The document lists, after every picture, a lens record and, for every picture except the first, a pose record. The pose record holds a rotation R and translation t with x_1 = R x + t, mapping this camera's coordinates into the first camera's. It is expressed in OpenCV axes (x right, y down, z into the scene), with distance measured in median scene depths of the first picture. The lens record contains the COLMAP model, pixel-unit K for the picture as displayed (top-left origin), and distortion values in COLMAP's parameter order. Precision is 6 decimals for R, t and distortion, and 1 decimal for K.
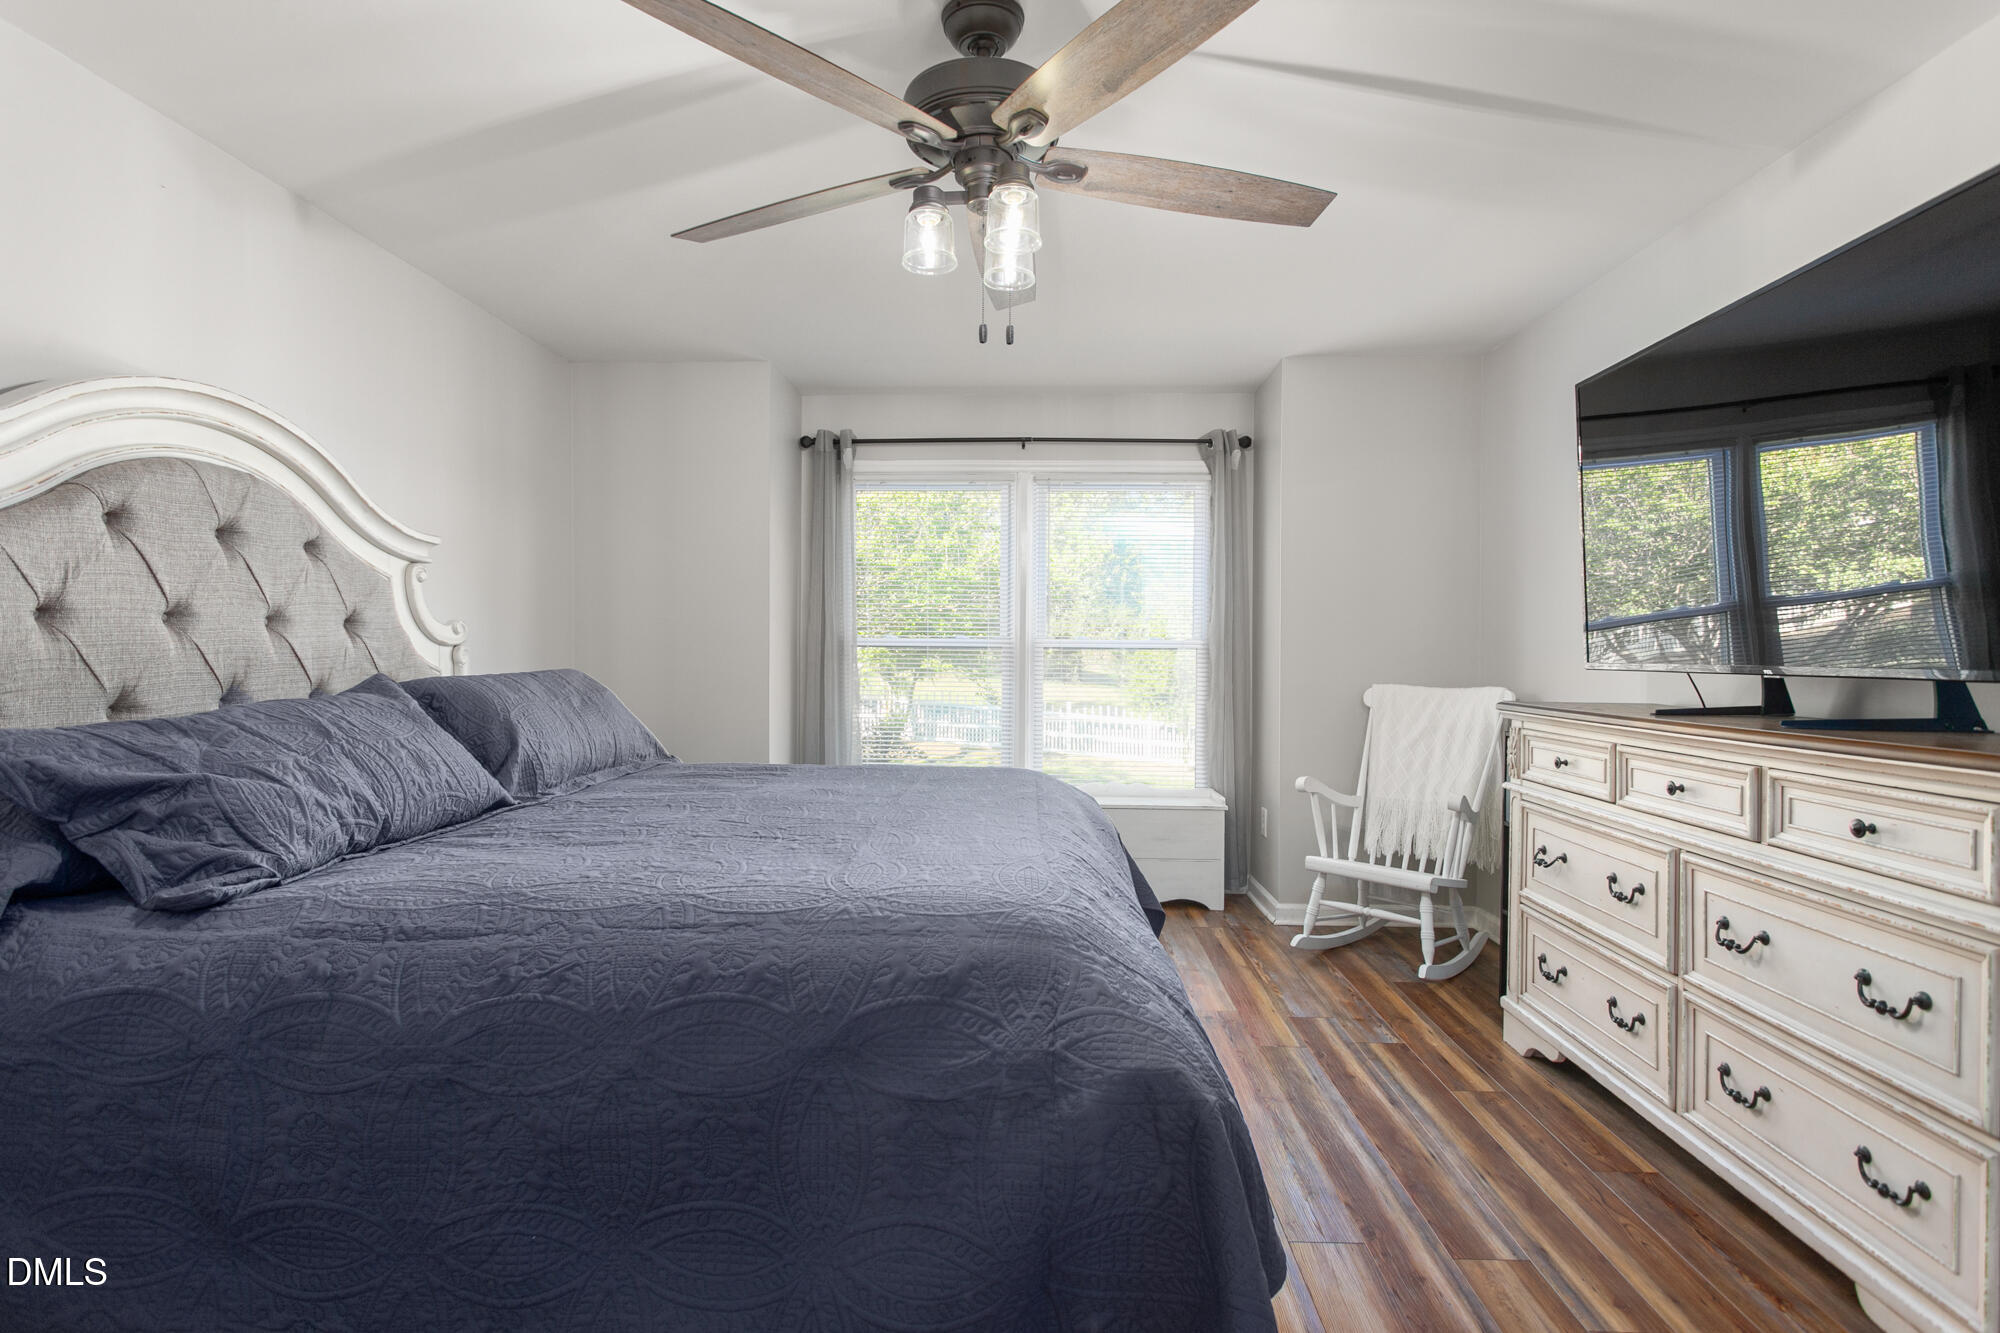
lens RADIAL K [[986.7, 0, 996.4], [0, 986.7, 664.2], [0, 0, 1]] dist [0.002898, 0.000111]
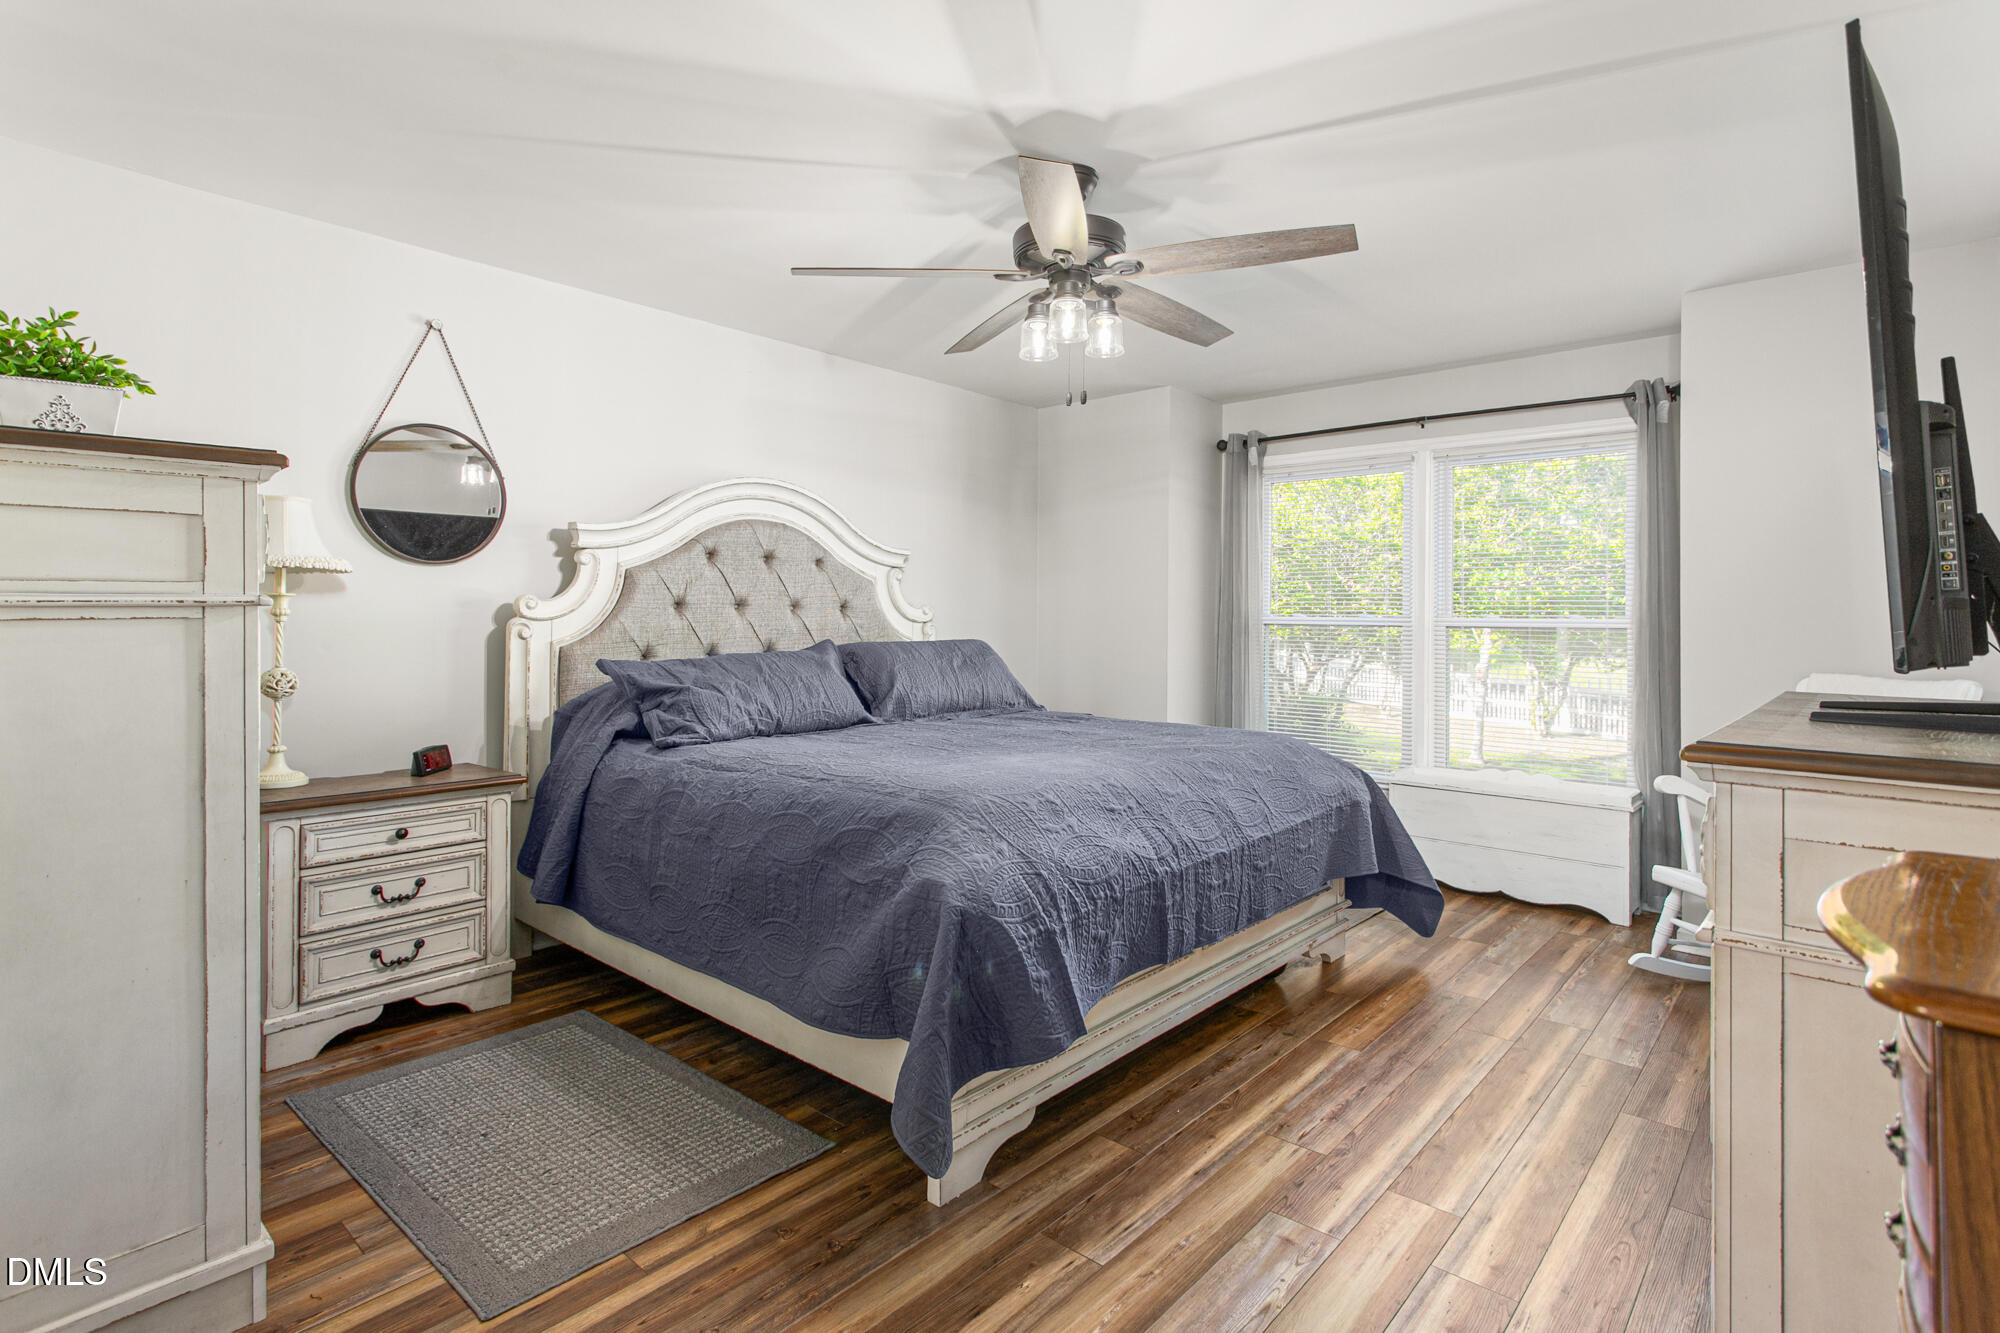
lens RADIAL K [[986.7, 0, 958.8], [0, 986.7, 613.4], [0, 0, 1]] dist [0.002898, 0.000111]
pose [[0.759411, -0.002152, -0.650608, 0.662737], [-0.016520, 0.999608, -0.022590, 0.000076], [0.650401, 0.027903, 0.759078, -0.123774]]
